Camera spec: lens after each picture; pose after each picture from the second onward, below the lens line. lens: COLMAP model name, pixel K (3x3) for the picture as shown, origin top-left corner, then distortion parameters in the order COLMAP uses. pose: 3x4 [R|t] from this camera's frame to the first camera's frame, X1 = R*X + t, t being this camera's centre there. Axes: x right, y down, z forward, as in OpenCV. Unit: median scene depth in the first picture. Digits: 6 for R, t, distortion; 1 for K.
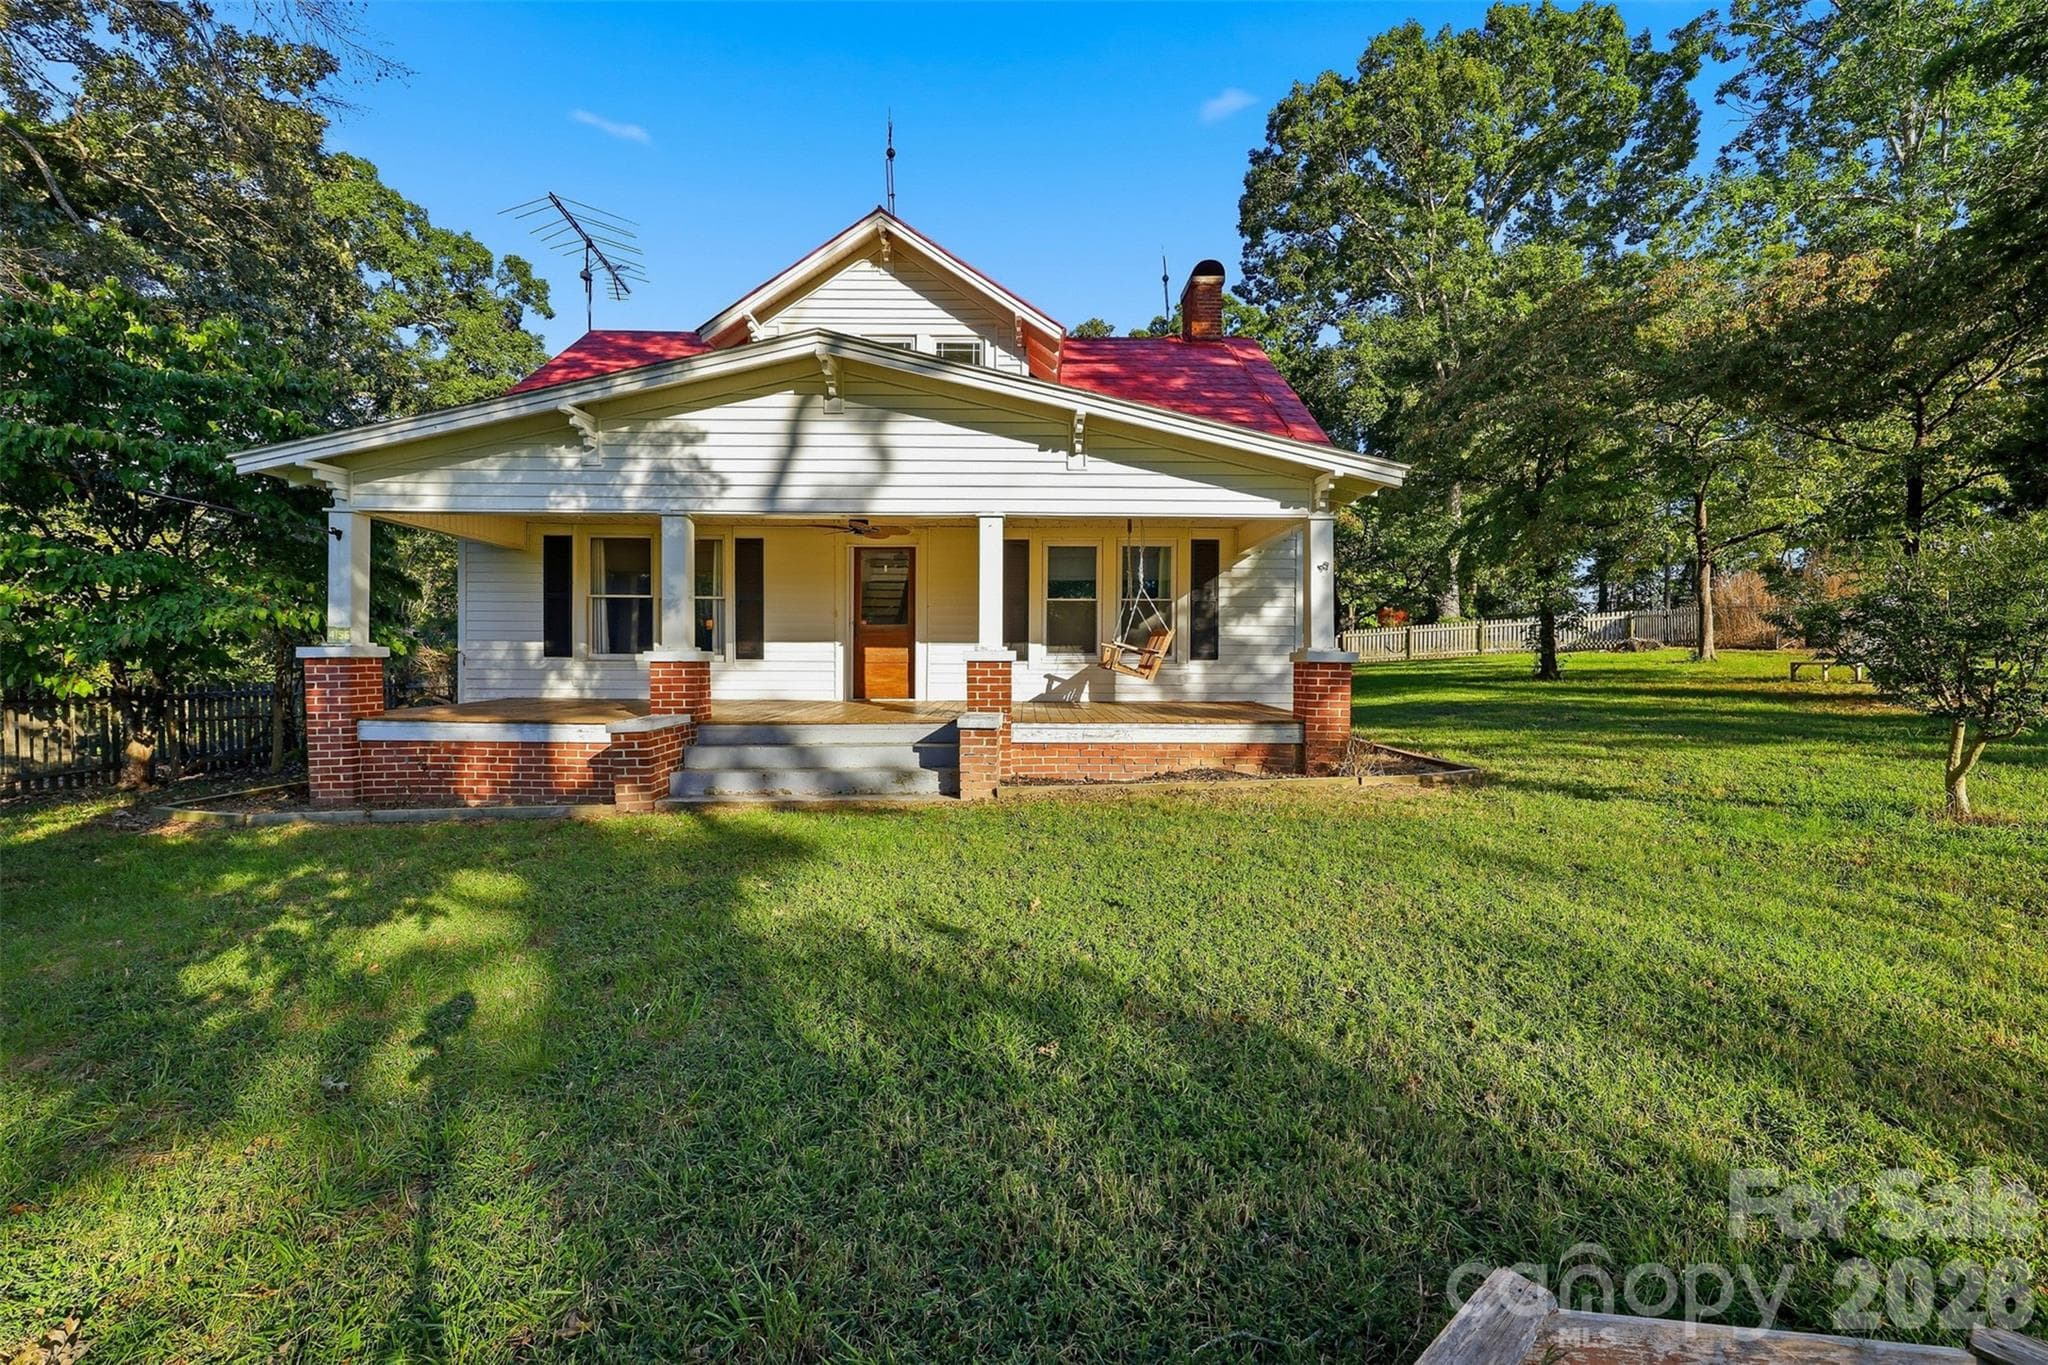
lens RADIAL K [[834.7, 0, 1027.7], [0, 834.7, 681.8], [0, 0, 1]] dist [0.001429, 0.000459]
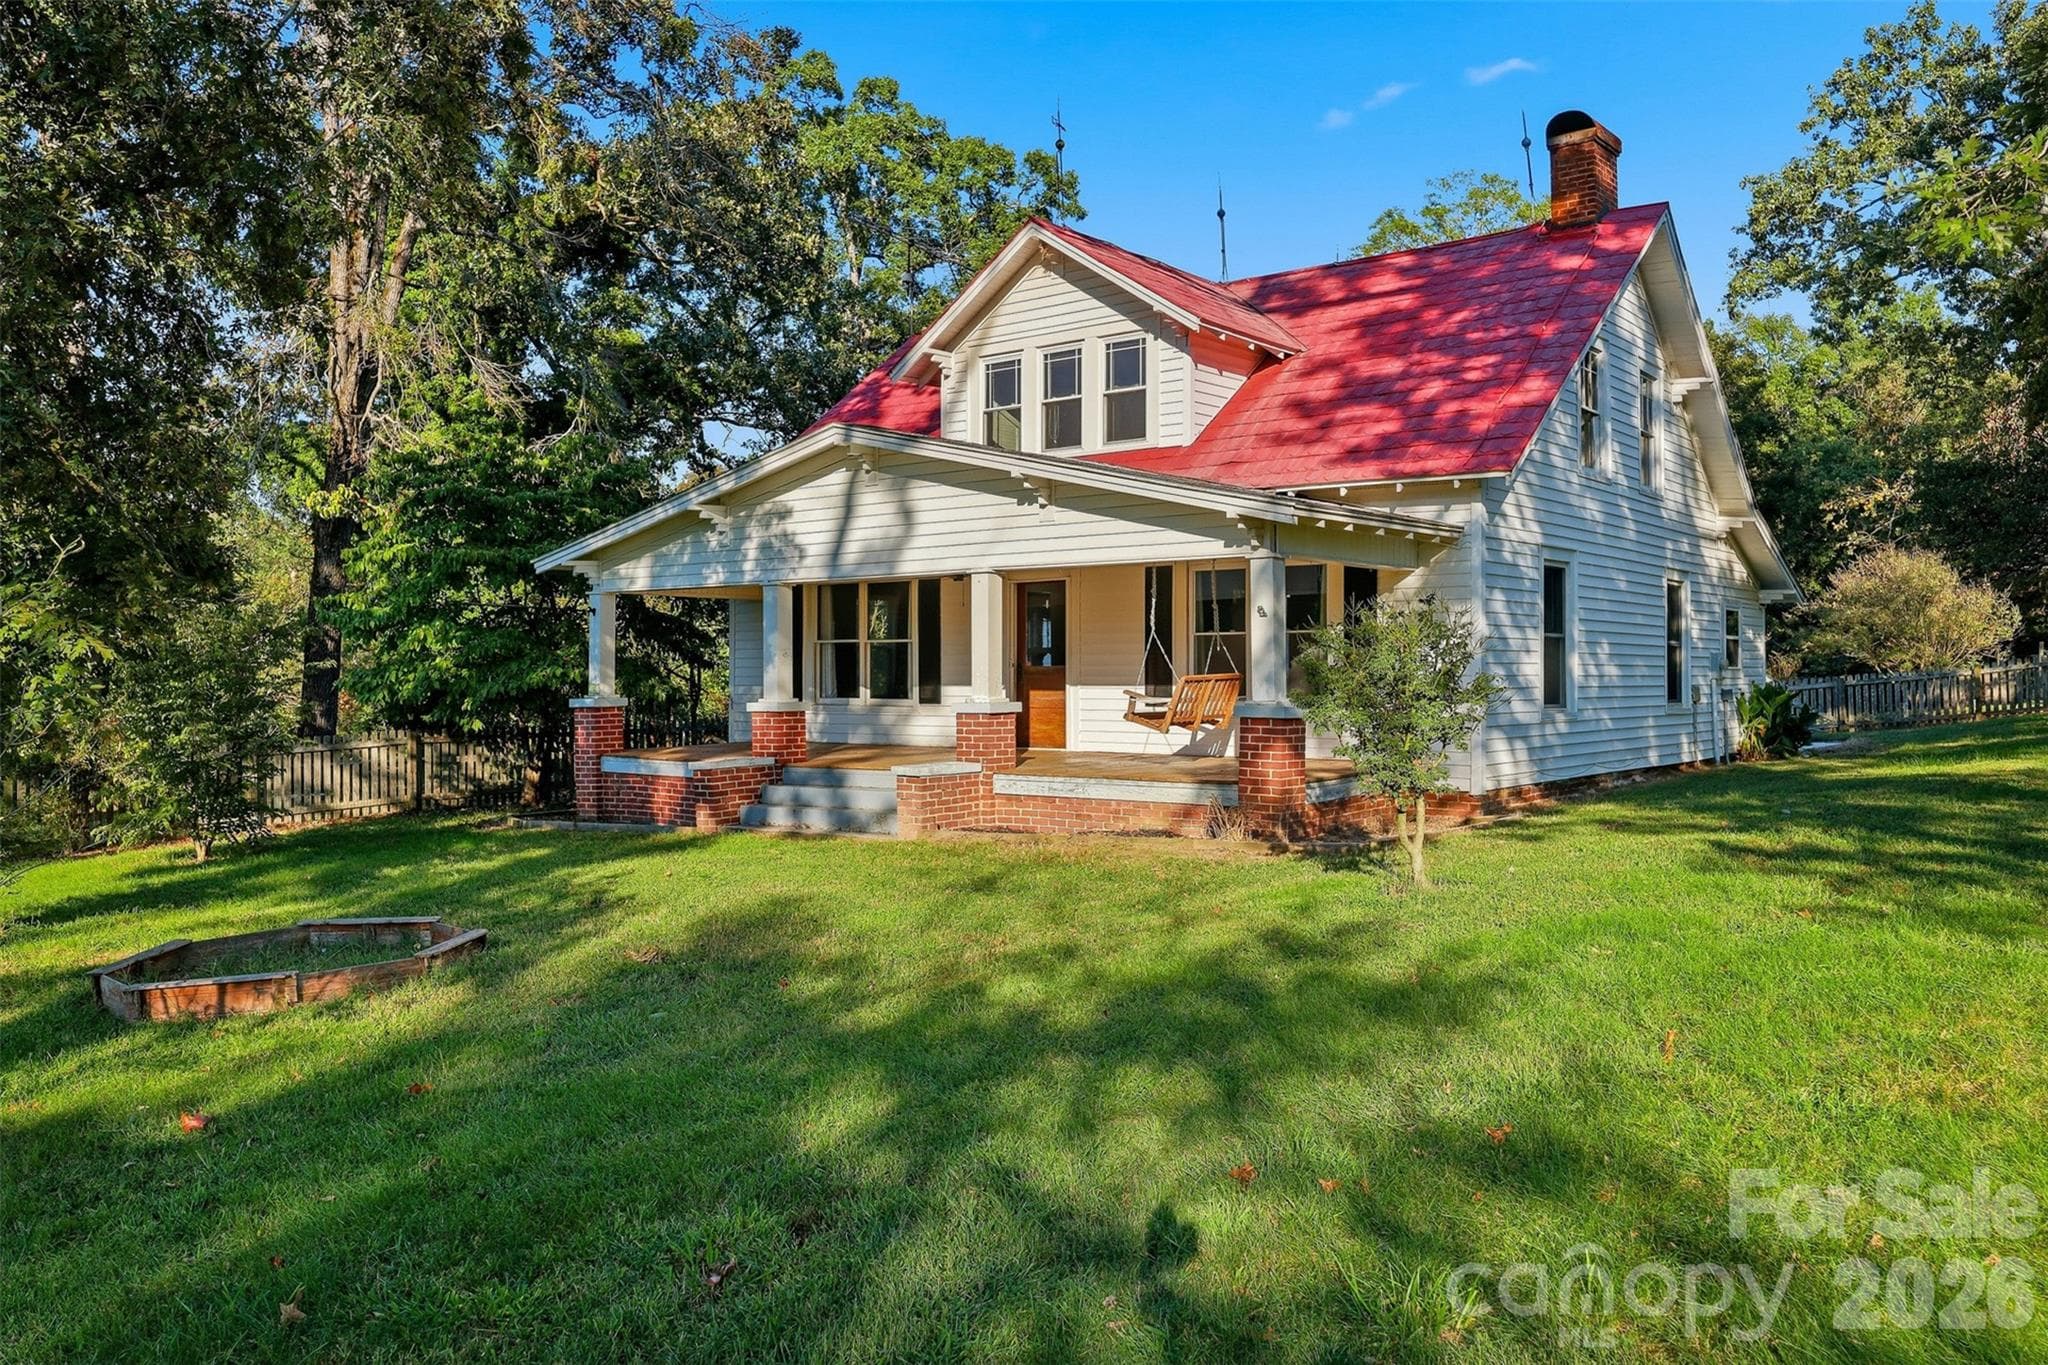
lens RADIAL K [[1590.8, 0, 1029.1], [0, 1590.8, 679.4], [0, 0, 1]] dist [-0.010967, 0.006212]
pose [[0.779312, -0.005533, -0.626612, 1.223141], [-0.008124, 0.999788, -0.018931, -0.029144], [0.626583, 0.019844, 0.779102, -0.485032]]
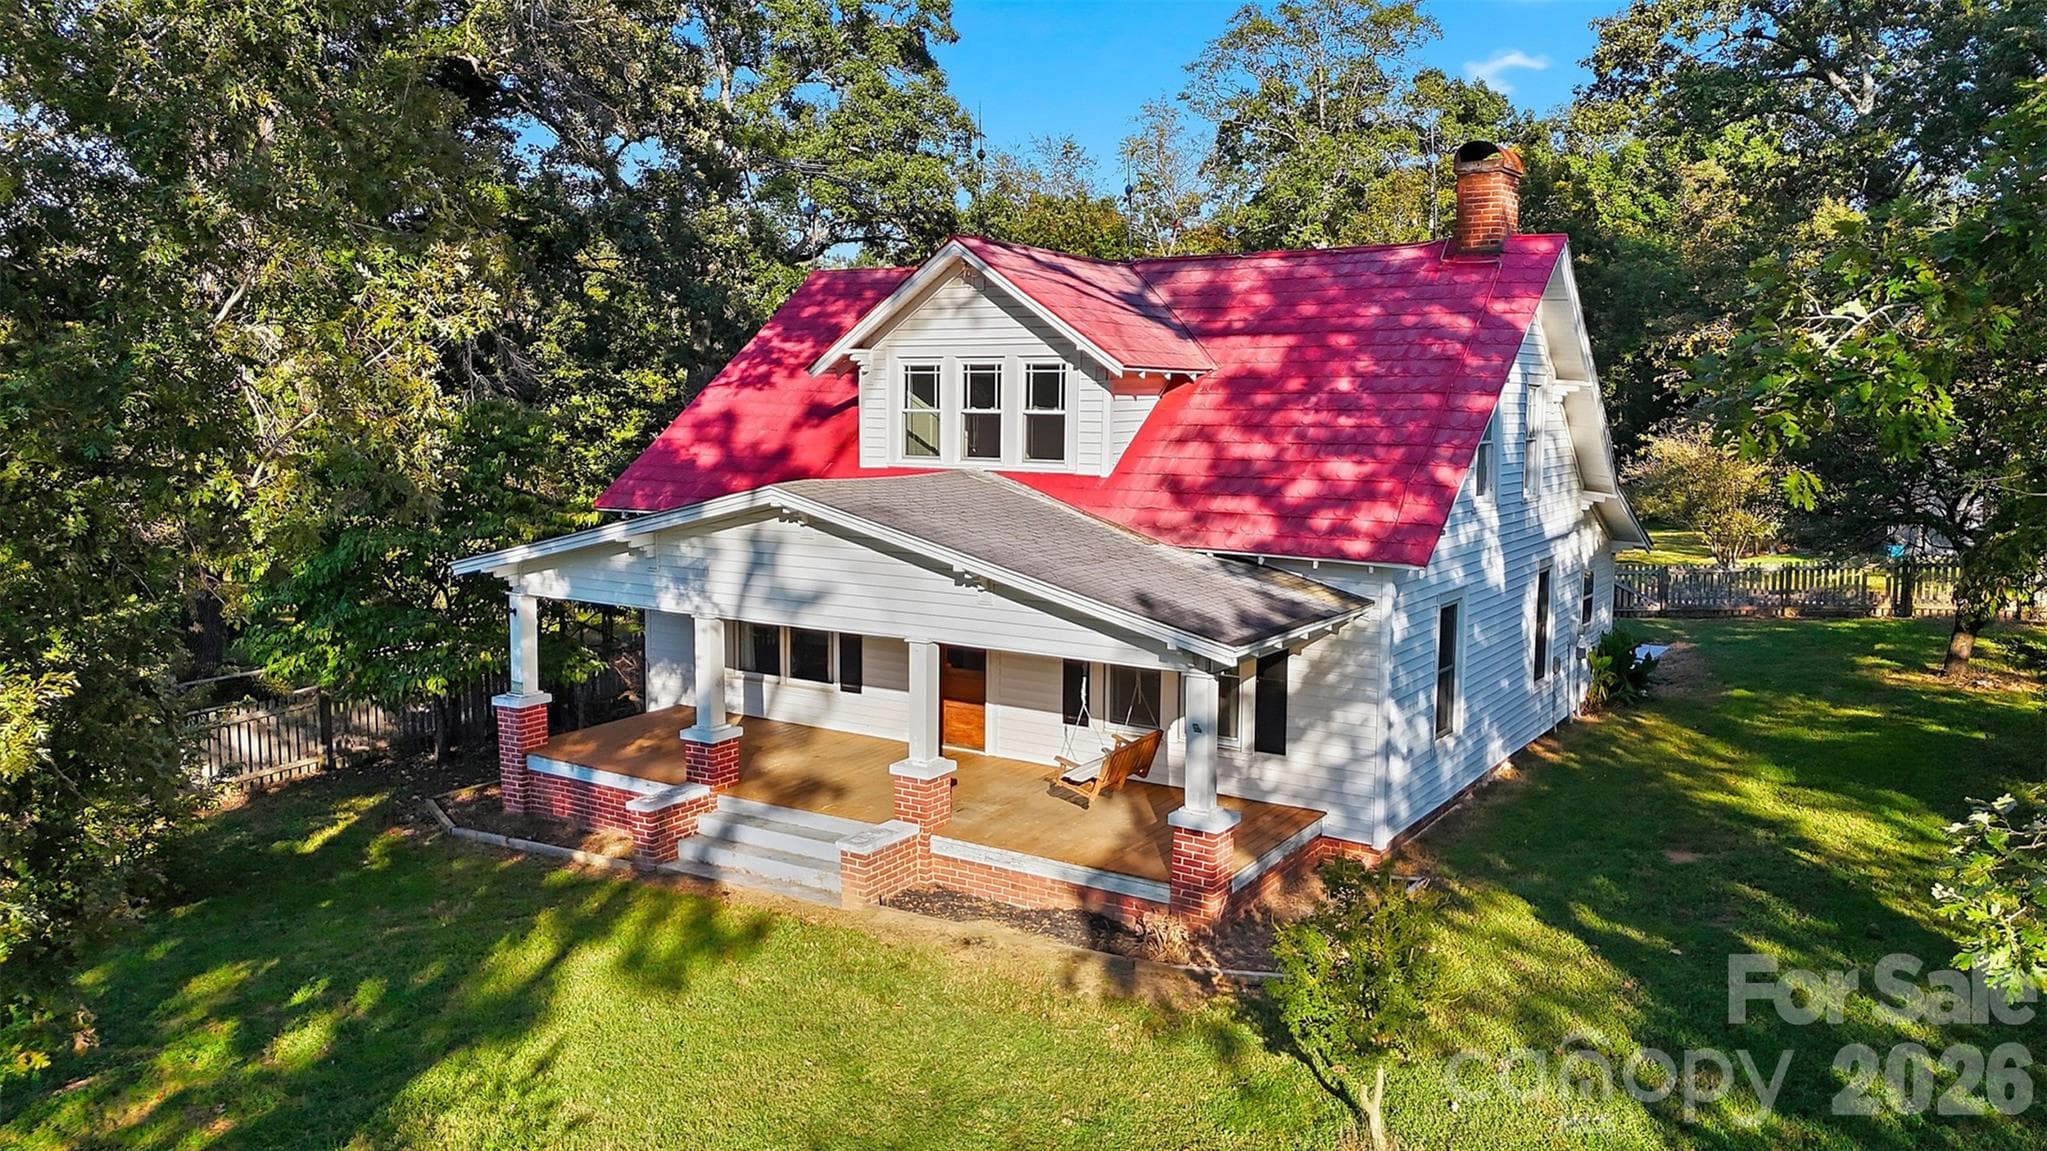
lens RADIAL K [[1506.3, 0, 1026.0], [0, 1506.3, 582.8], [0, 0, 1]] dist [0.043061, -0.014608]
pose [[0.837097, 0.070486, -0.542494, 1.105314], [-0.016996, 0.994537, 0.102994, -0.472696], [0.546790, -0.076996, 0.833722, -0.522041]]
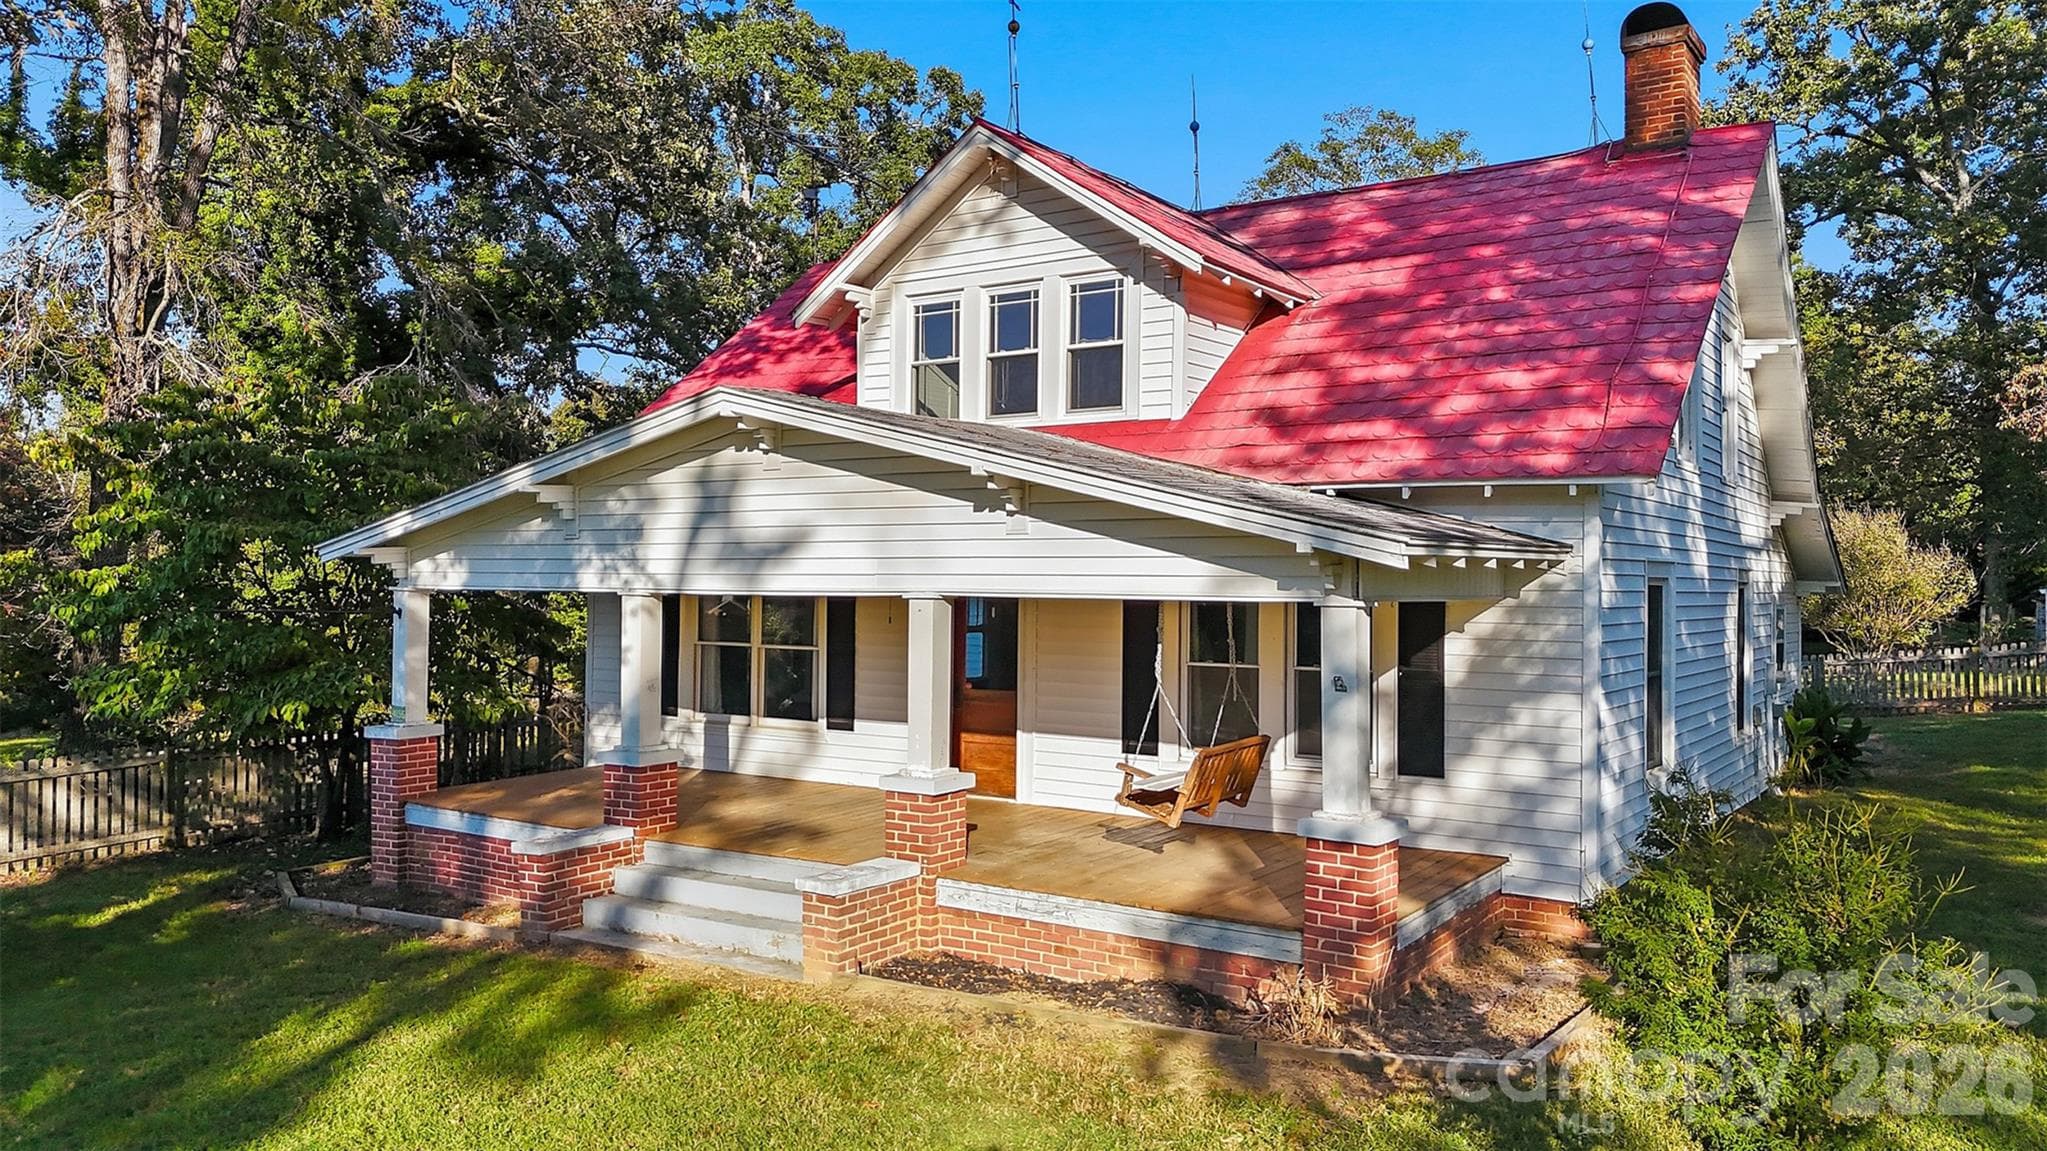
lens RADIAL K [[1506.3, 0, 1023.3], [0, 1506.3, 583.5], [0, 0, 1]] dist [0.043061, -0.014608]
pose [[0.824231, 0.001631, -0.566252, 0.793559], [-0.017075, 0.999613, -0.021974, -0.182283], [0.565997, 0.027781, 0.823939, -0.063960]]
